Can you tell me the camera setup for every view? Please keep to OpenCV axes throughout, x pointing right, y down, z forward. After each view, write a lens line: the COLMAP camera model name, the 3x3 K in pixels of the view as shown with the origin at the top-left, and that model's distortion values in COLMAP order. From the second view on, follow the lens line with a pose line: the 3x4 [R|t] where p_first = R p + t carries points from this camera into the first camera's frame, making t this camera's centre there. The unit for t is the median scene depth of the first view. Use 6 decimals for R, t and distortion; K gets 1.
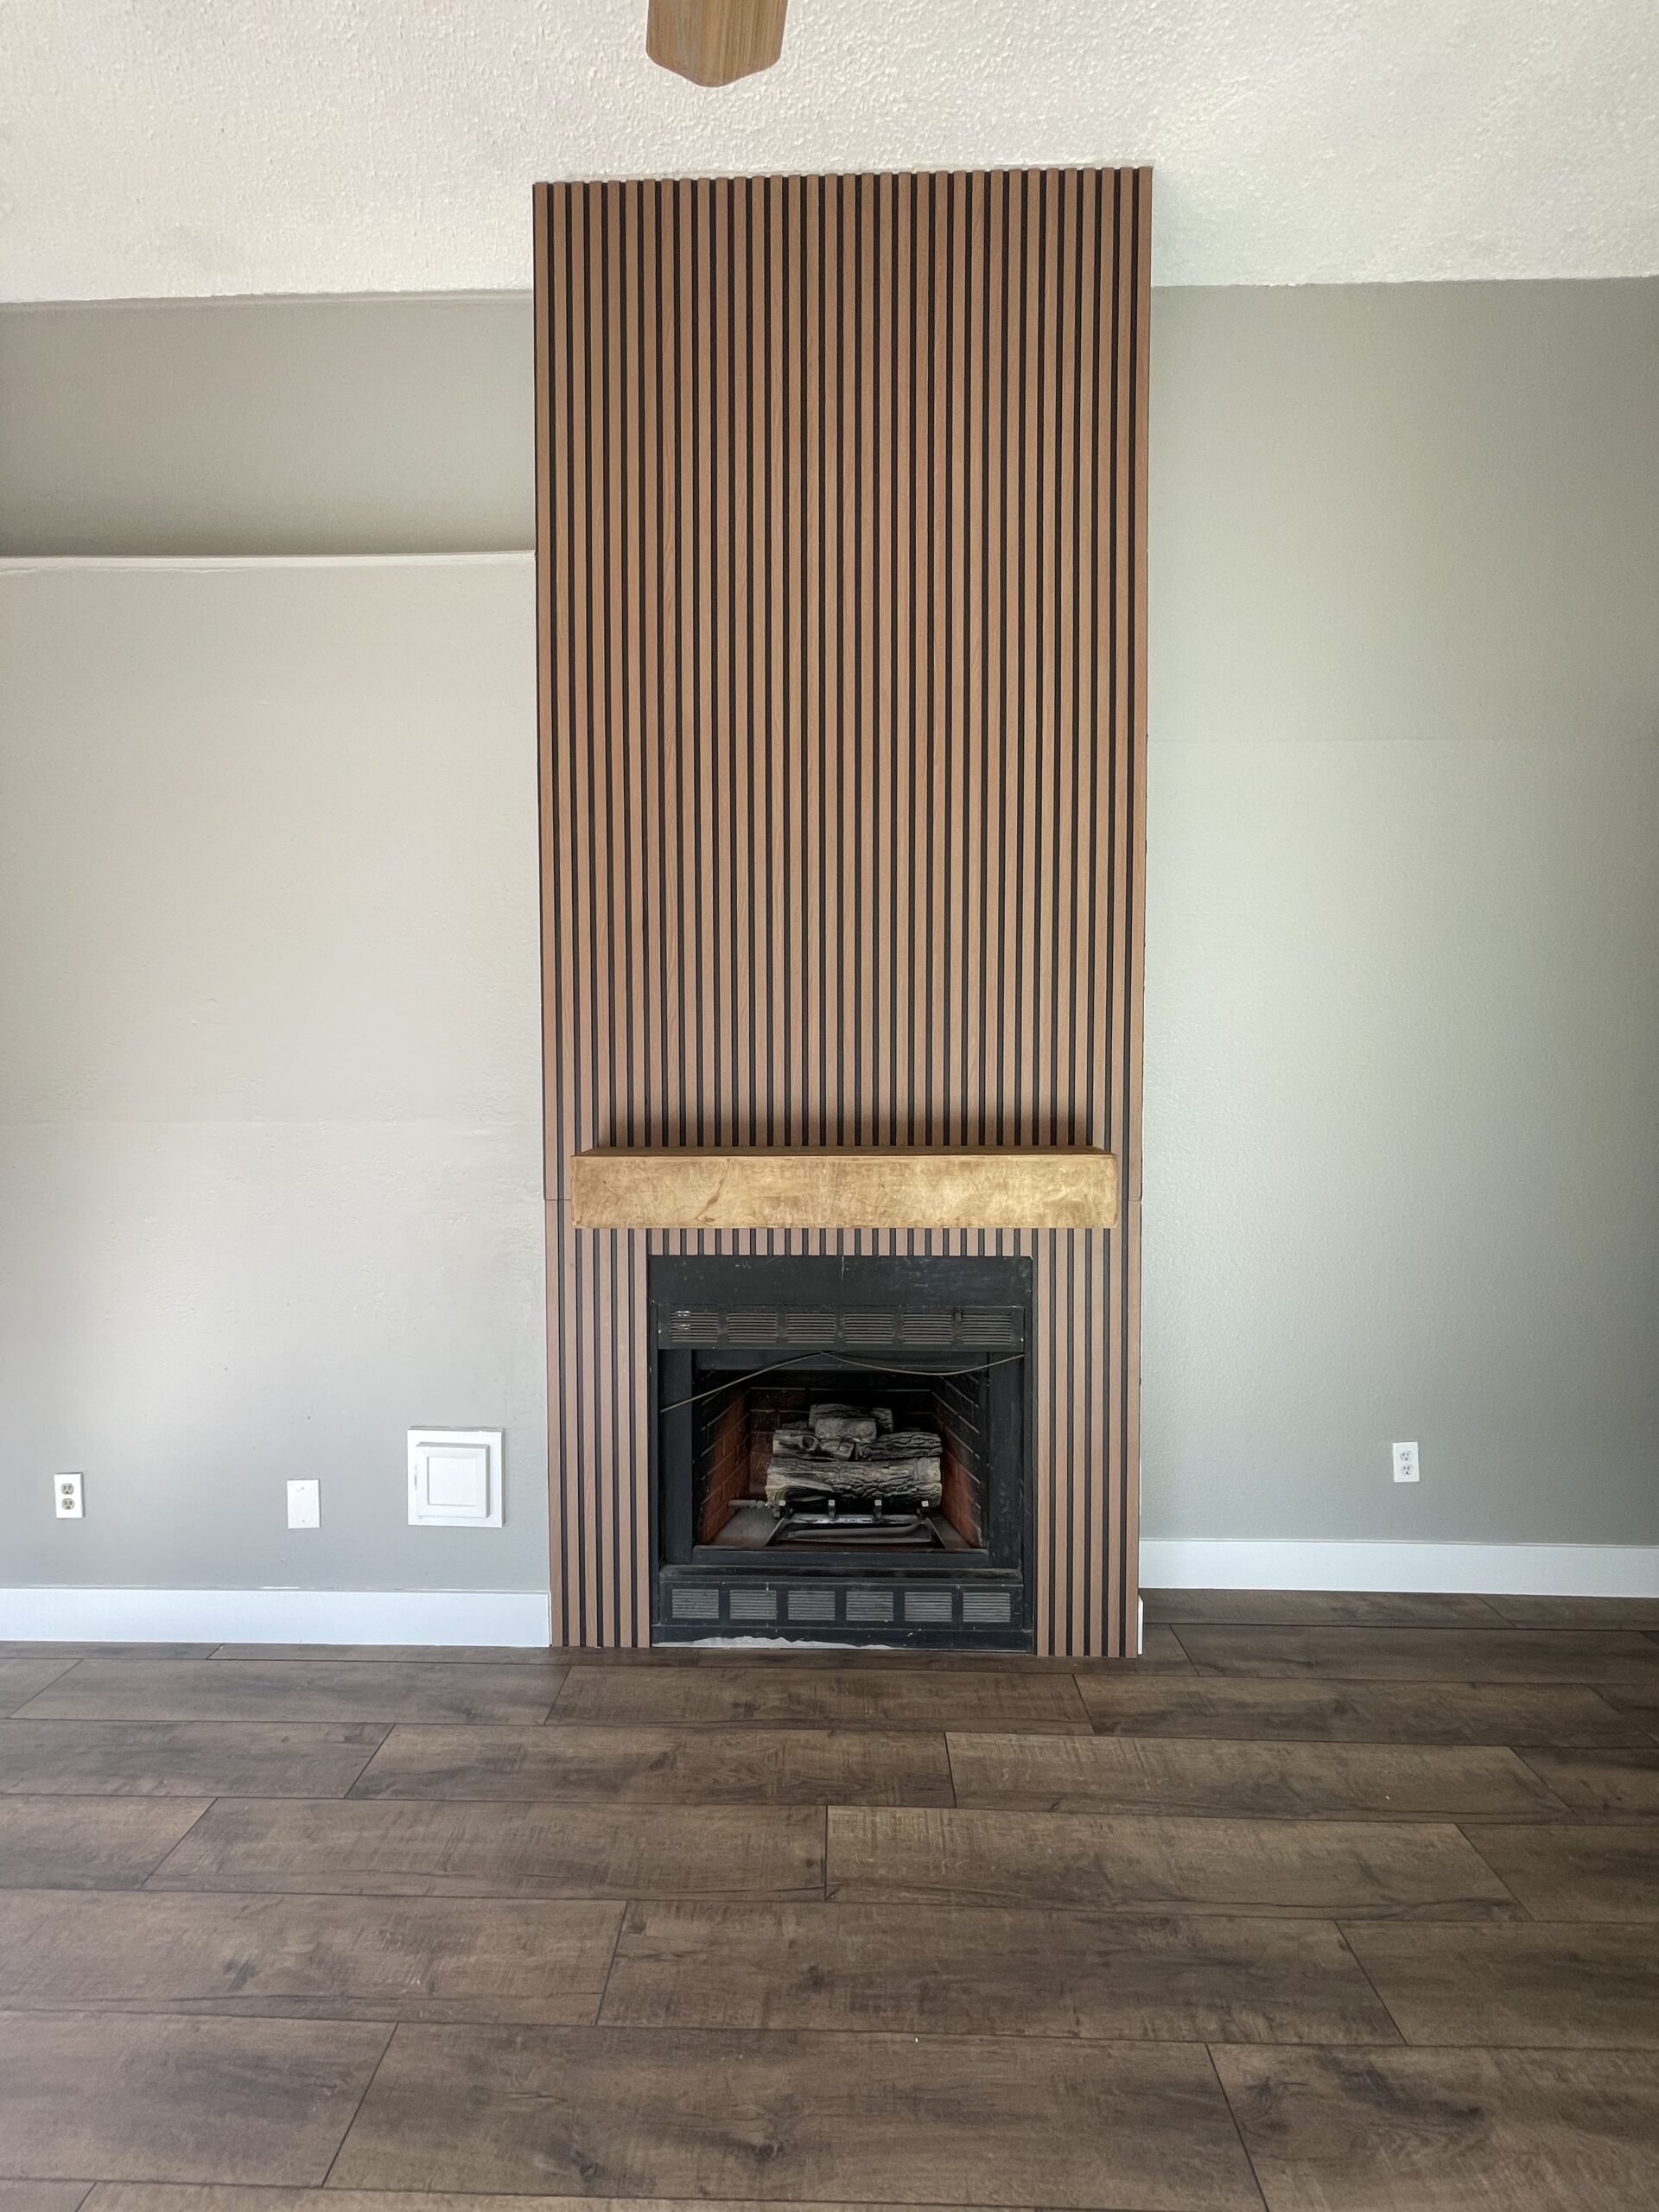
lens RADIAL K [[889.1, 0, 834.7], [0, 889.1, 1104.3], [0, 0, 1]] dist [-0.003220, 0.000916]
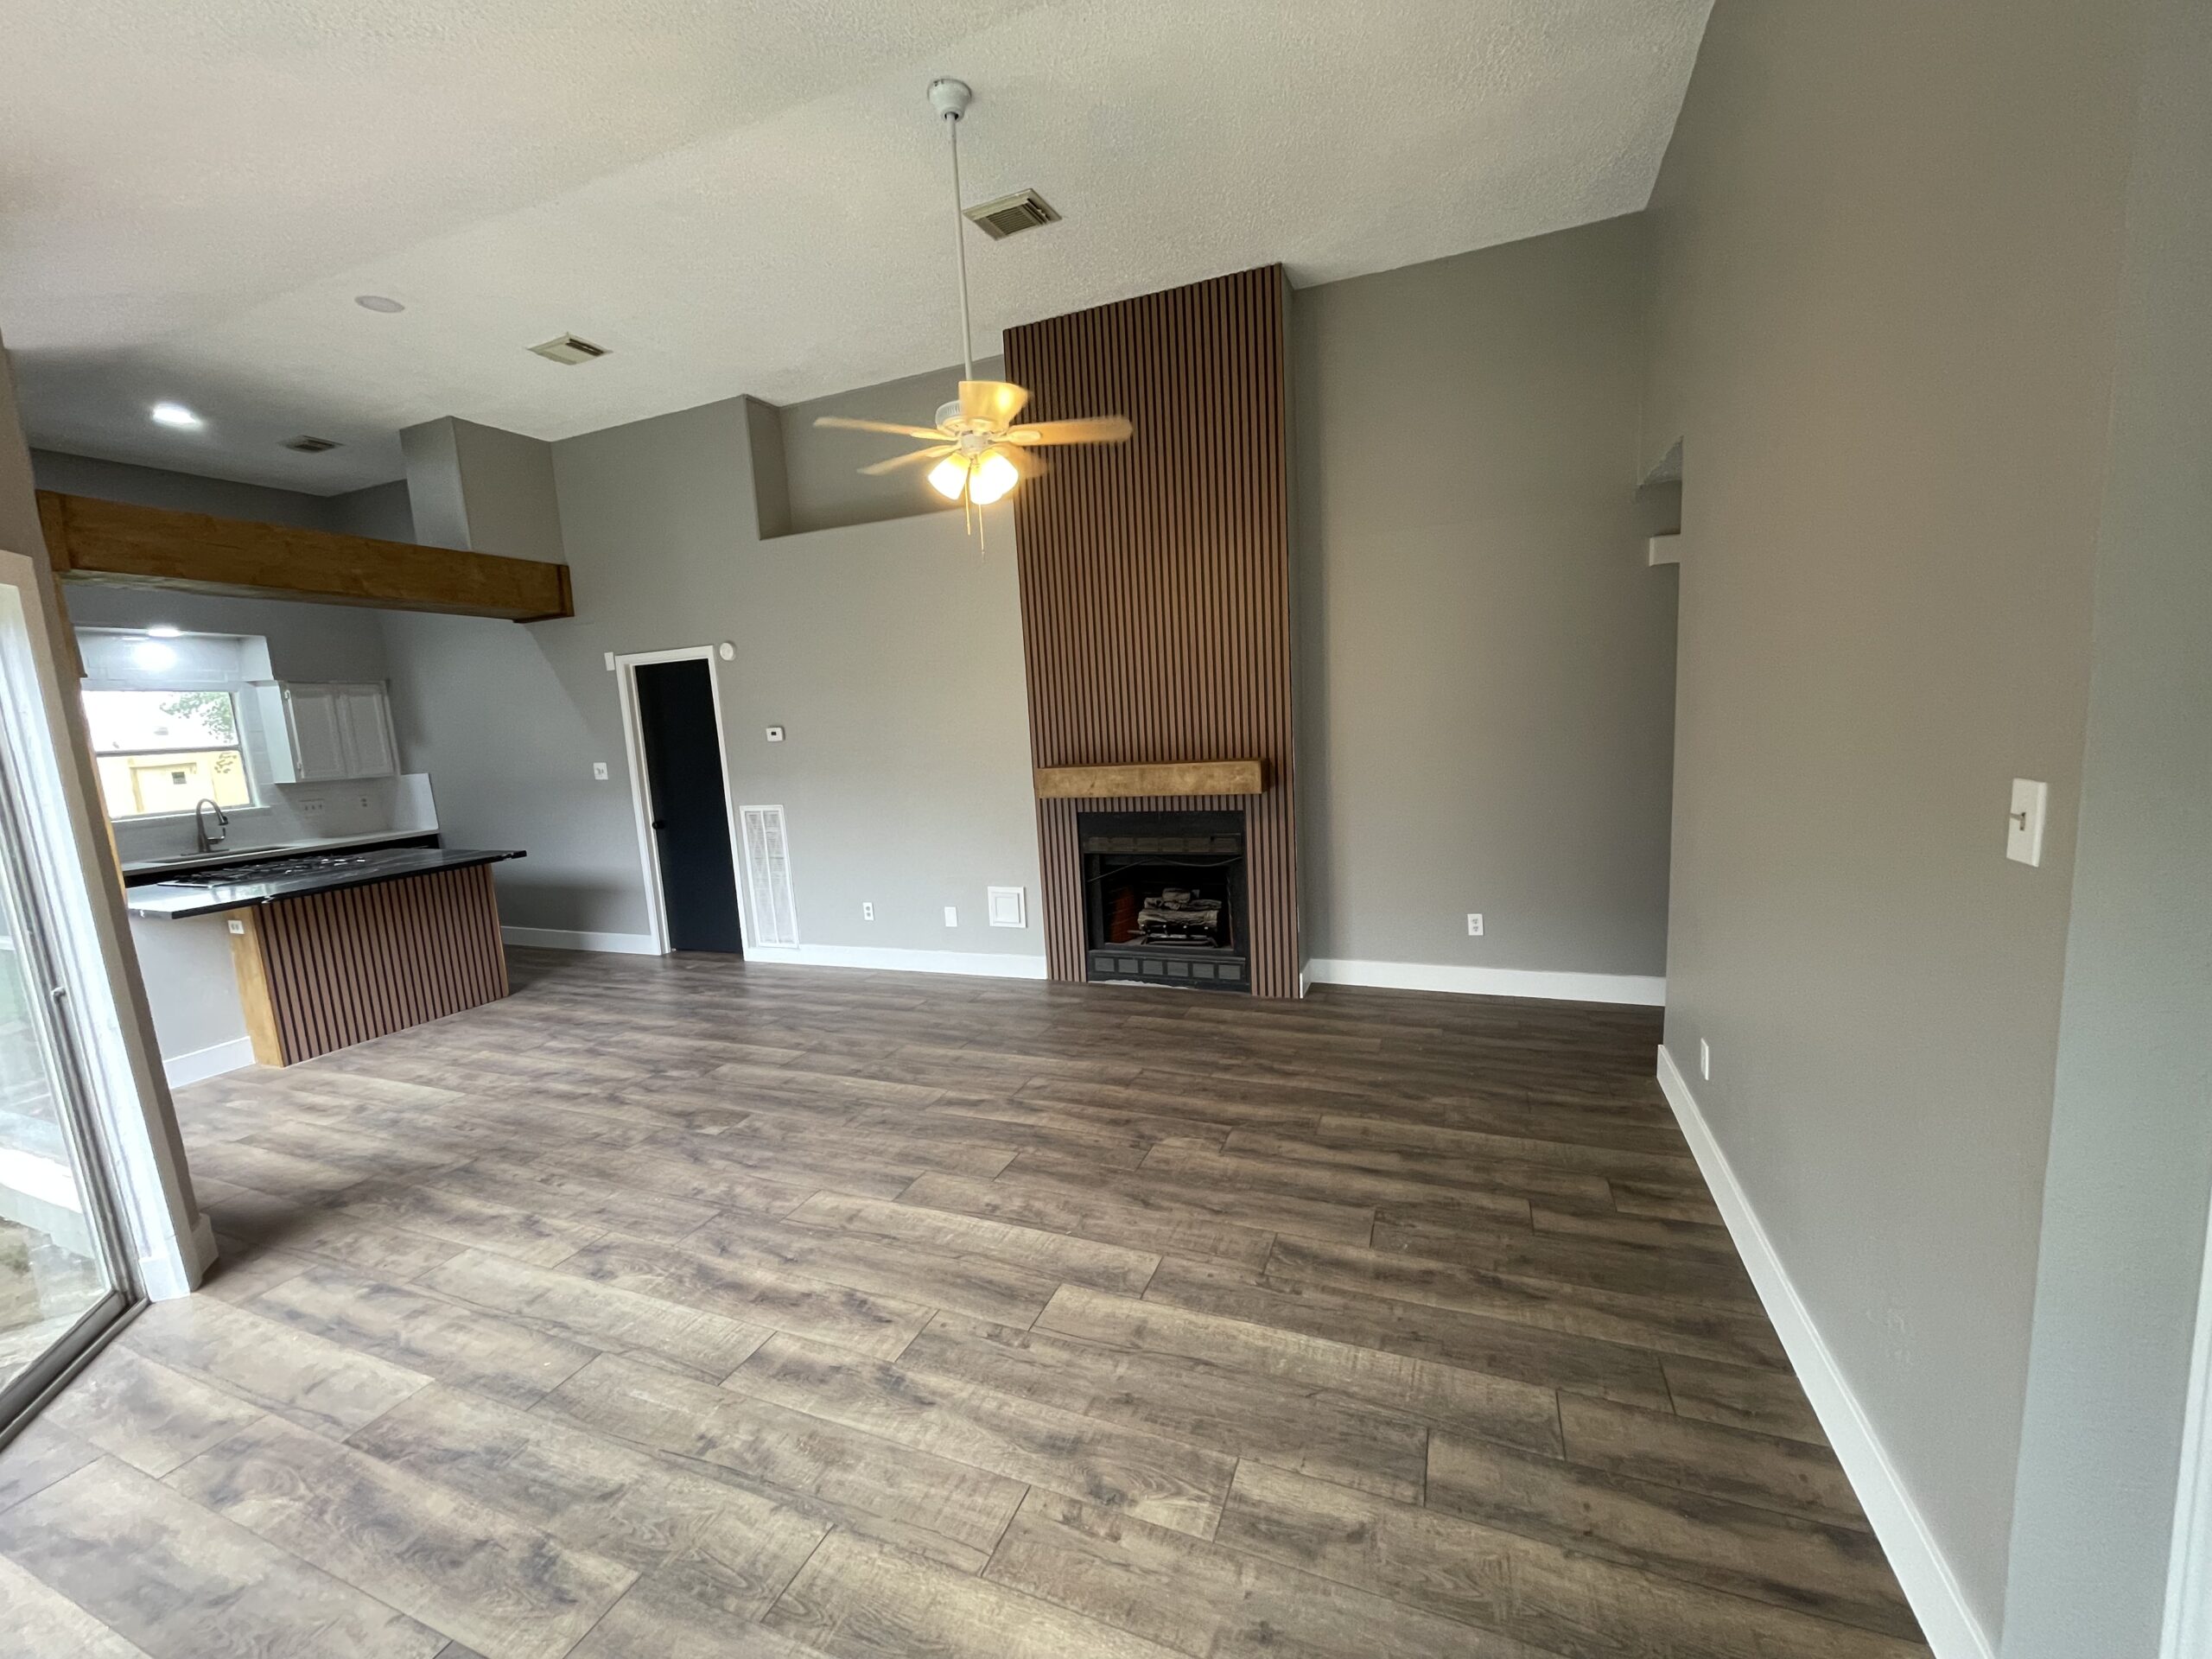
lens RADIAL K [[889.1, 0, 1106.2], [0, 889.1, 836.5], [0, 0, 1]] dist [-0.003220, 0.000916]
pose [[0.934700, 0.001030, -0.355436, 0.660221], [0.043631, 0.992101, 0.117610, -0.030385], [0.352749, -0.125438, 0.927272, -1.074596]]
